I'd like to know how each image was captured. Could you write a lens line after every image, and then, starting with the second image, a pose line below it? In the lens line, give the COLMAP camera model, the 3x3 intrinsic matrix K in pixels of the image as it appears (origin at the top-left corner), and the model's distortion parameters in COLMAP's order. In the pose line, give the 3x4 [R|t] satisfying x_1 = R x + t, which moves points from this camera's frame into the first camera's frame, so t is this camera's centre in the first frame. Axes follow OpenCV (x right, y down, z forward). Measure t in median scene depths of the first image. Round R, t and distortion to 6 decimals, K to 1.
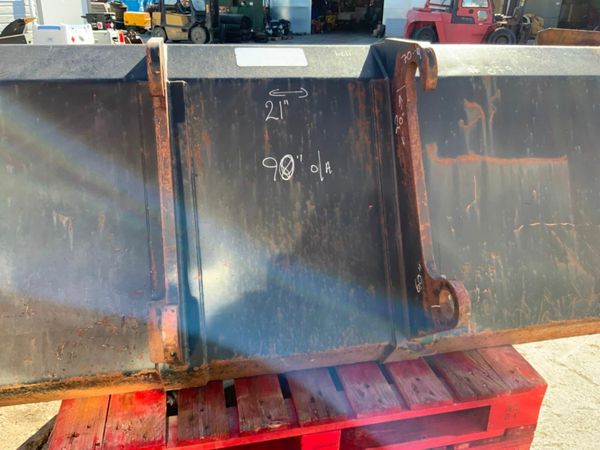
lens RADIAL K [[515.2, 0, 300.0], [0, 515.2, 225.0], [0, 0, 1]] dist [0.051788, -0.139850]
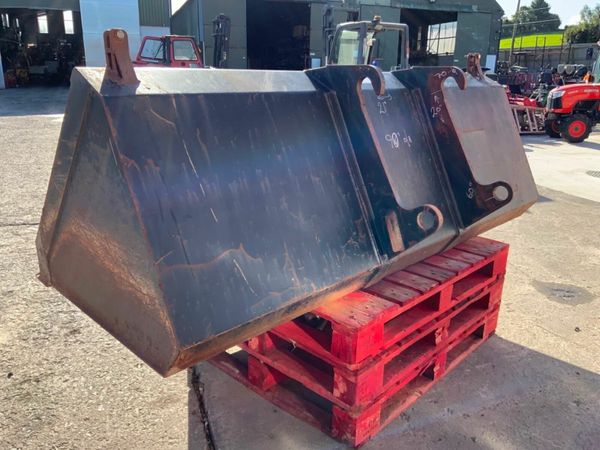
lens RADIAL K [[496.2, 0, 300.0], [0, 496.2, 225.0], [0, 0, 1]] dist [0.069011, -0.123572]
pose [[0.839549, -0.165940, 0.517322, -1.149970], [0.208331, 0.977752, -0.024465, 0.131802], [-0.501753, 0.128314, 0.855441, -0.195571]]
